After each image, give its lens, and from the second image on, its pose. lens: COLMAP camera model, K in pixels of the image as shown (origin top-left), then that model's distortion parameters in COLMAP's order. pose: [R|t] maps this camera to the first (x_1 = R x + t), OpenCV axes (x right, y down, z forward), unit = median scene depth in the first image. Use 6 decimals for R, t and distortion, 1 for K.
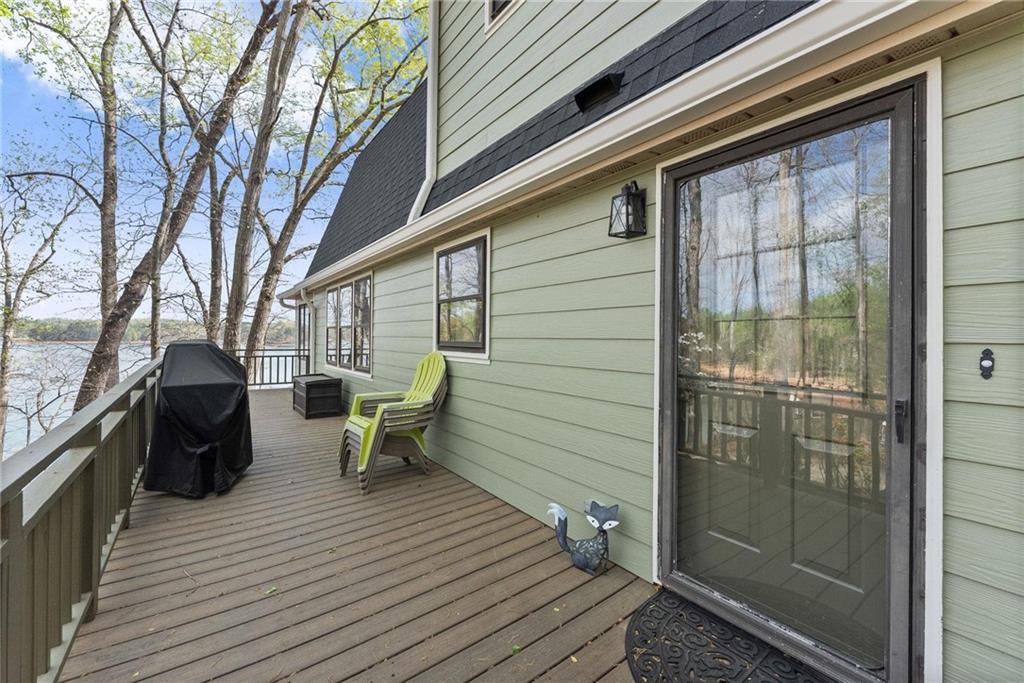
lens RADIAL K [[408.7, 0, 518.5], [0, 408.7, 341.2], [0, 0, 1]] dist [-0.000219, -0.000102]
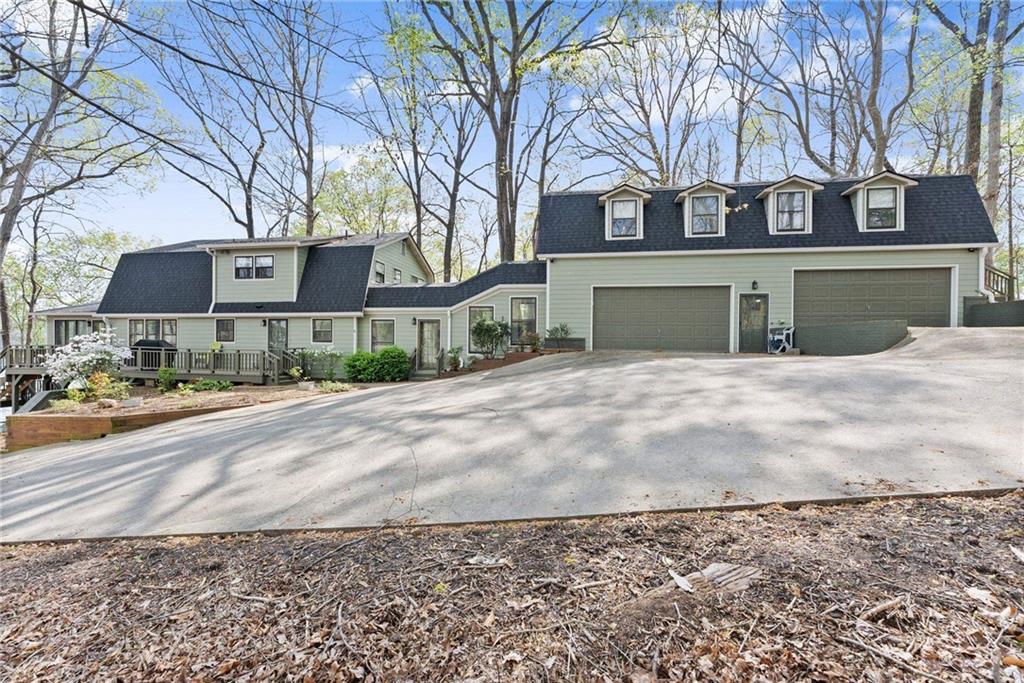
lens RADIAL K [[410.3, 0, 504.9], [0, 410.3, 344.3], [0, 0, 1]] dist [-0.001577, -0.000226]
pose [[0.729388, -0.009615, 0.684032, -0.927800], [0.003140, 0.999938, 0.010708, 0.015580], [-0.684093, -0.005662, 0.729373, -4.224568]]
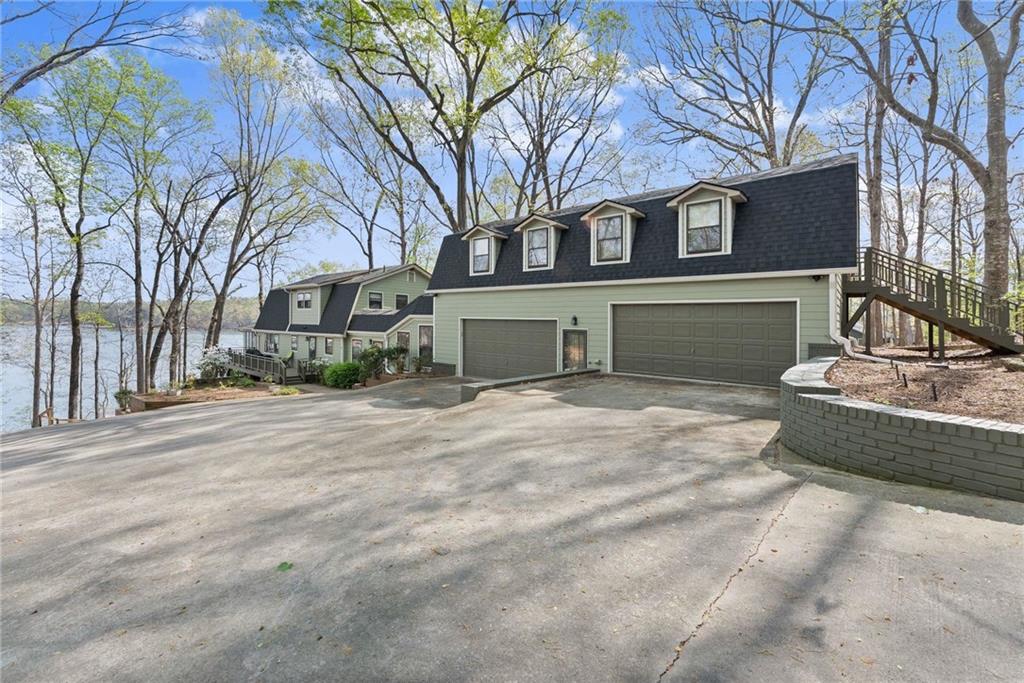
lens RADIAL K [[411.1, 0, 517.9], [0, 411.1, 331.3], [0, 0, 1]] dist [-0.000266, -0.000070]
pose [[0.971774, 0.003016, 0.235895, 1.743849], [-0.006982, 0.999848, 0.015981, -0.399334], [-0.235811, -0.017177, 0.971647, -6.159395]]
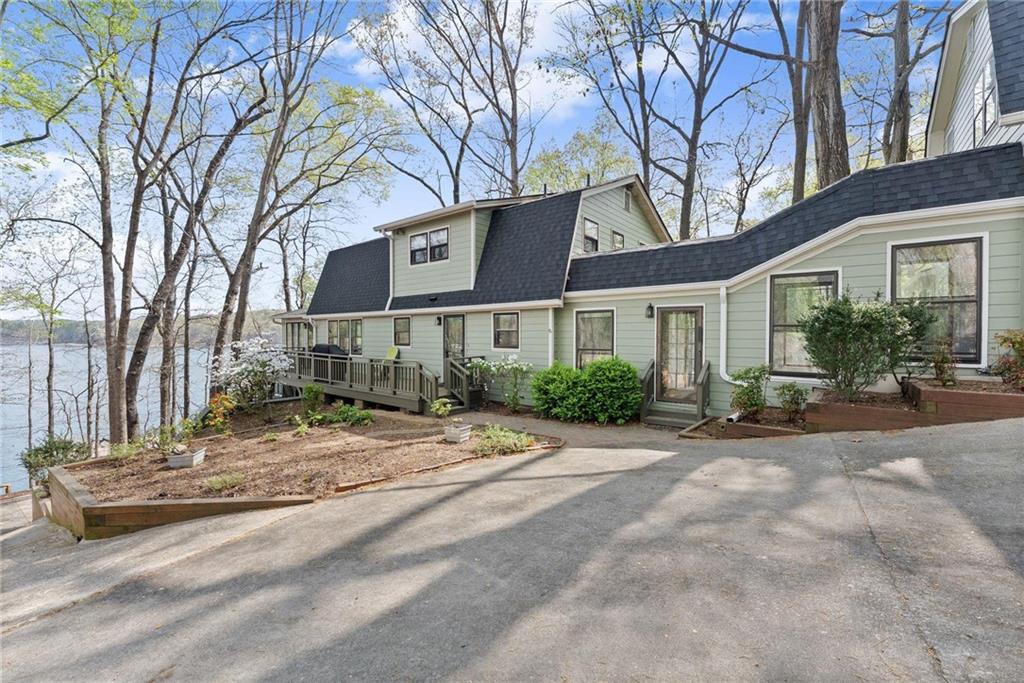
lens RADIAL K [[408.7, 0, 518.5], [0, 408.7, 341.2], [0, 0, 1]] dist [-0.000219, -0.000102]
pose [[0.965997, -0.016229, 0.258042, -0.072552], [0.012774, 0.999805, 0.015059, -0.052319], [-0.258236, -0.011251, 0.966016, -2.620239]]
